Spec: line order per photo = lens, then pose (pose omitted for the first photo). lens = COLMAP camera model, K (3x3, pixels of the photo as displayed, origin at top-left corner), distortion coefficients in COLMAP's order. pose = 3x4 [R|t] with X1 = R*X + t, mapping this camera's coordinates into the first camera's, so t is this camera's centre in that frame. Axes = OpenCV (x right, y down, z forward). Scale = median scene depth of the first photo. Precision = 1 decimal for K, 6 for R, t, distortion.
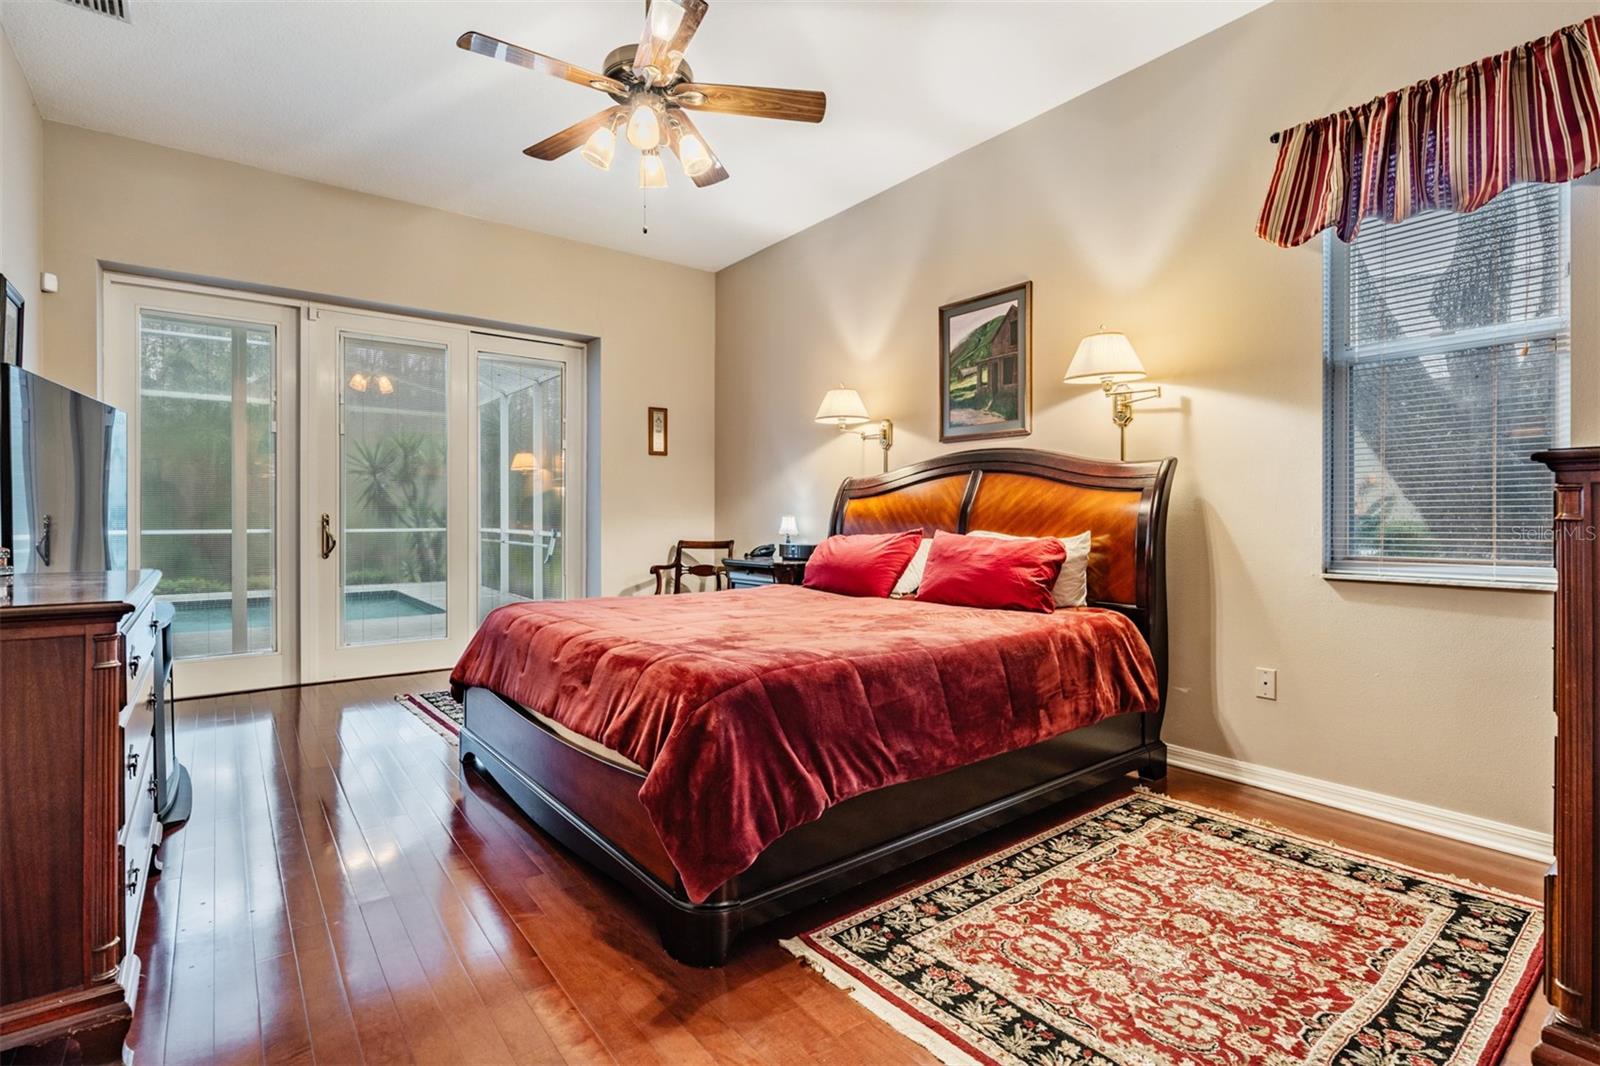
lens RADIAL K [[754.9, 0, 797.7], [0, 754.9, 516.3], [0, 0, 1]] dist [0.004694, -0.000214]
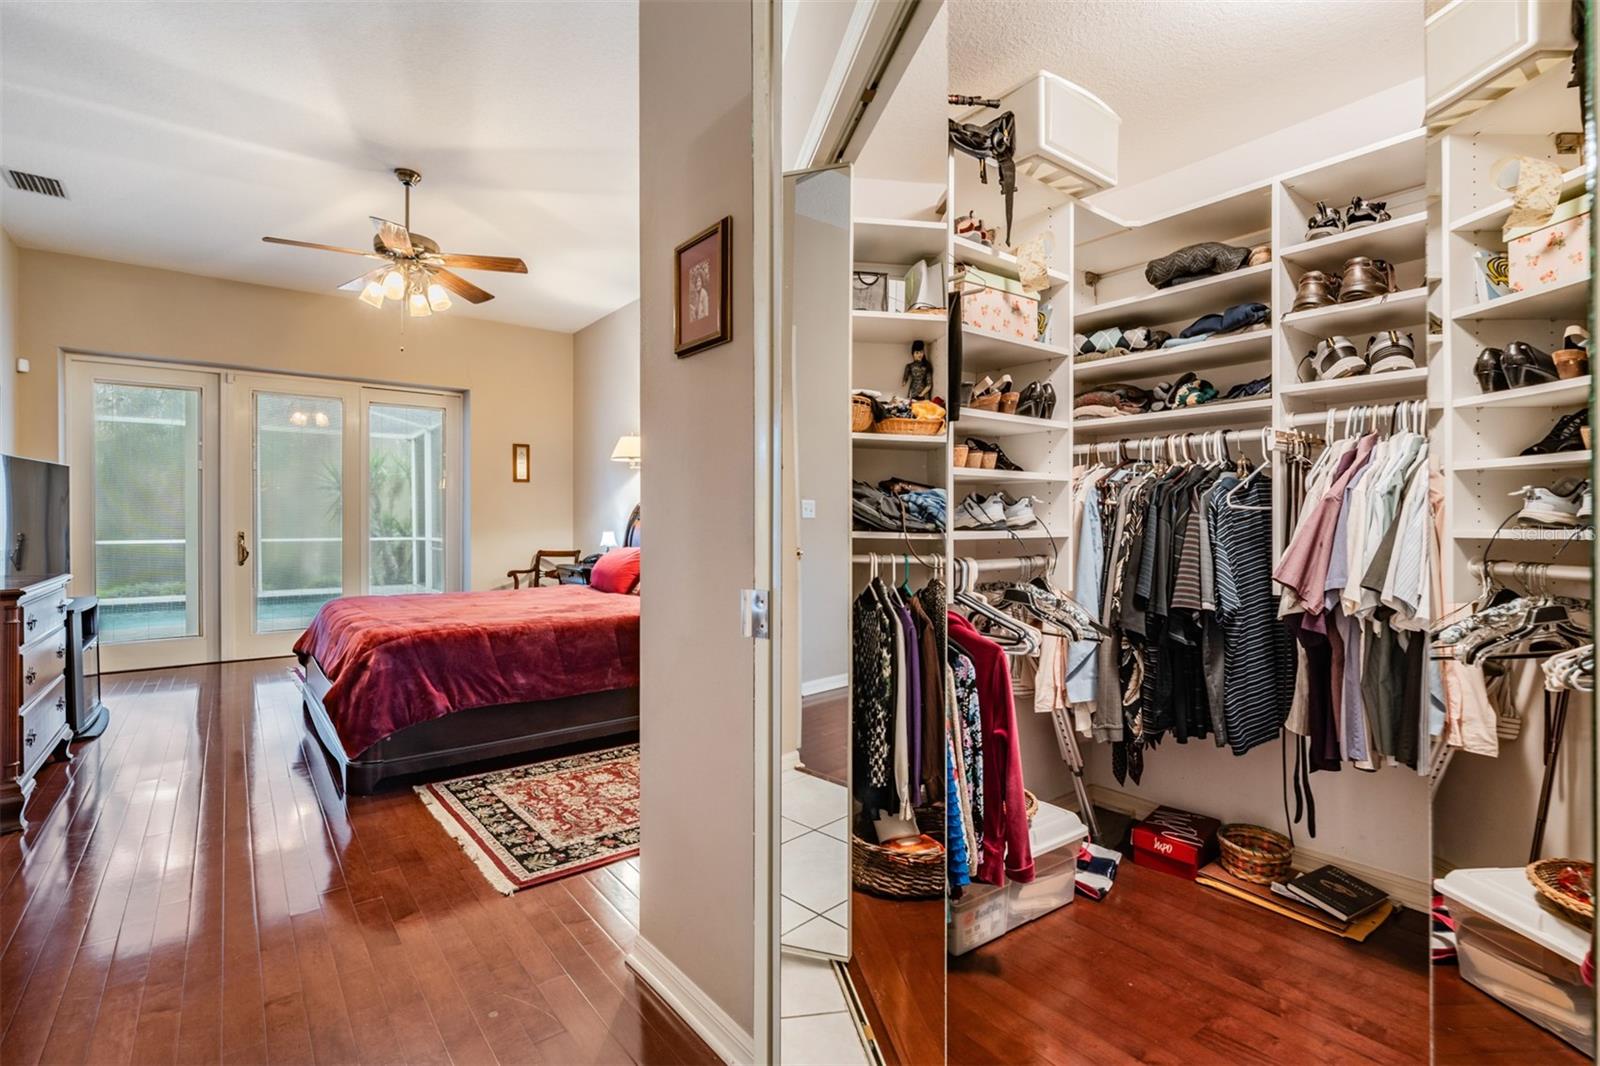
lens RADIAL K [[733.0, 0, 790.2], [0, 733.0, 521.4], [0, 0, 1]] dist [0.002641, -0.001033]
pose [[0.999998, -0.001064, -0.001483, 0.519470], [0.001062, 0.999999, -0.001181, -0.027826], [0.001484, 0.001180, 0.999998, -0.421756]]
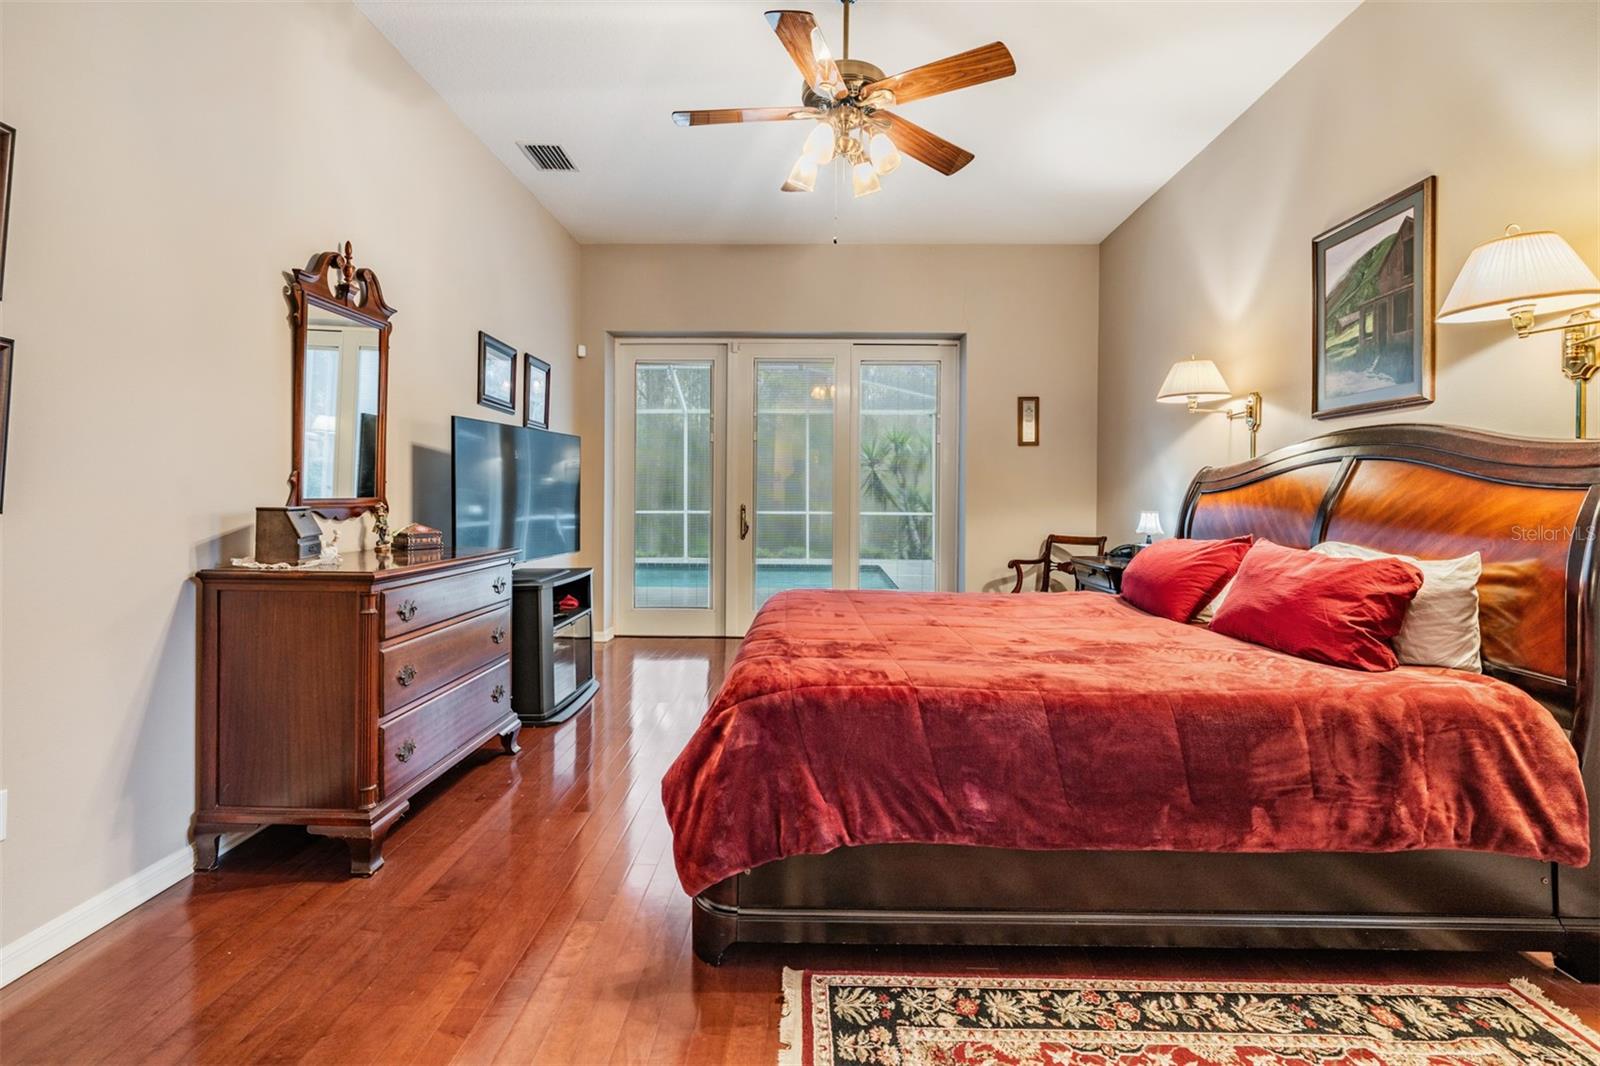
lens RADIAL K [[733.0, 0, 804.0], [0, 733.0, 496.4], [0, 0, 1]] dist [0.002641, -0.001033]
pose [[0.780714, 0.005127, -0.624867, 0.354392], [-0.008087, 0.999965, -0.001899, -0.023353], [0.624836, 0.006536, 0.780729, 0.172342]]
